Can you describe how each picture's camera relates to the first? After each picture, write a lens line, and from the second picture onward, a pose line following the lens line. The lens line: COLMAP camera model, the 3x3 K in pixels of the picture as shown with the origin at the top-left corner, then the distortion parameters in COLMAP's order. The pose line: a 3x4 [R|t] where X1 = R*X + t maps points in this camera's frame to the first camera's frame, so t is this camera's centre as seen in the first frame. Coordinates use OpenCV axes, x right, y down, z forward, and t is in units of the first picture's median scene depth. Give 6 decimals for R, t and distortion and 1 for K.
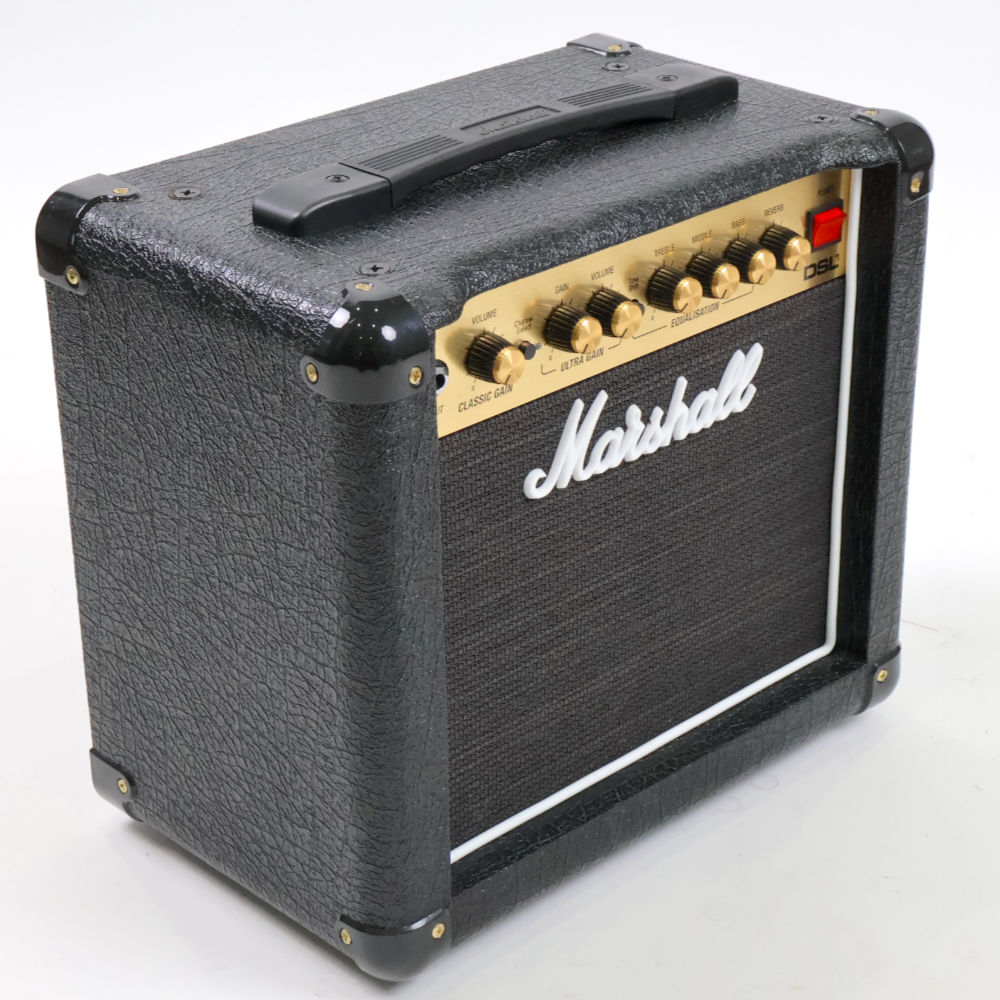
lens RADIAL K [[2458.7, 0, 546.7], [0, 2458.7, 501.1], [0, 0, 1]] dist [-0.085597, 0.791818]
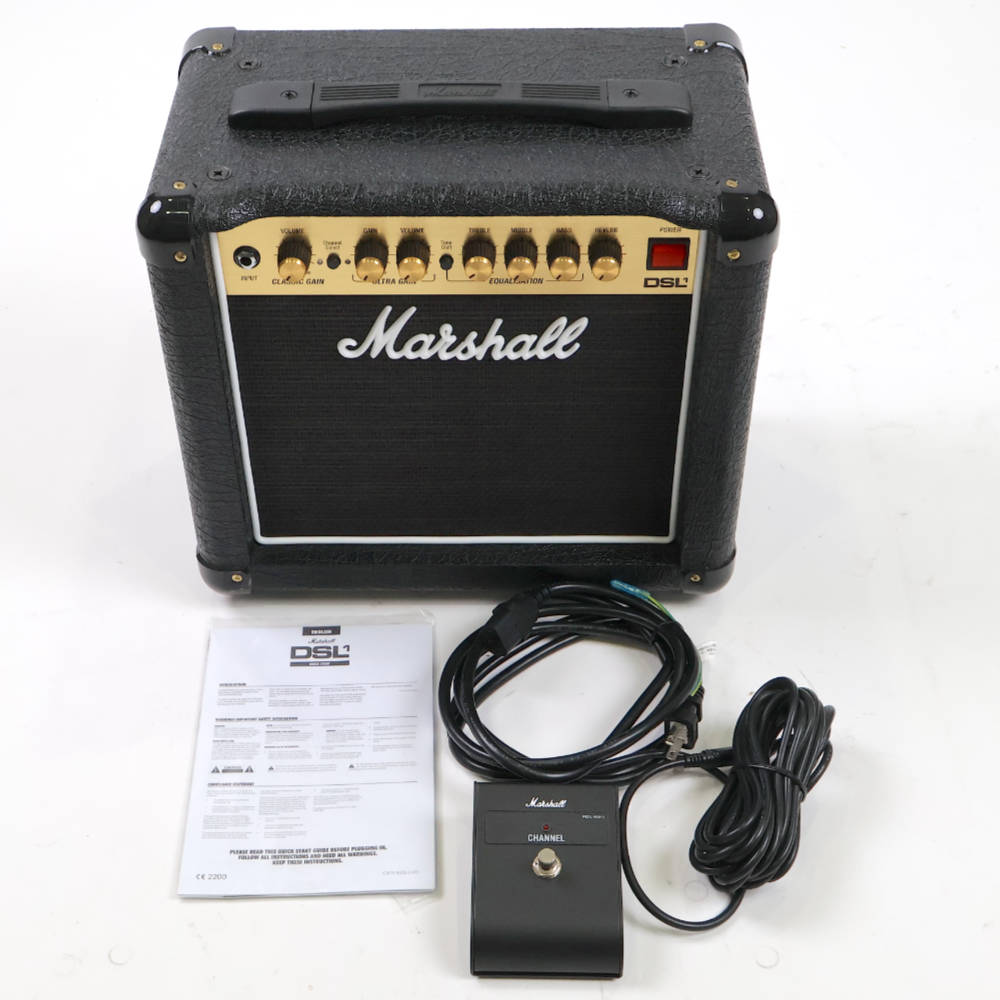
lens RADIAL K [[1636.2, 0, 500.0], [0, 1636.2, 500.0], [0, 0, 1]] dist [-0.057855, -0.135377]
pose [[0.706434, 0.481948, -0.518341, 0.566843], [-0.313017, 0.869574, 0.381918, -0.306073], [0.634800, -0.107550, 0.765155, 0.309110]]
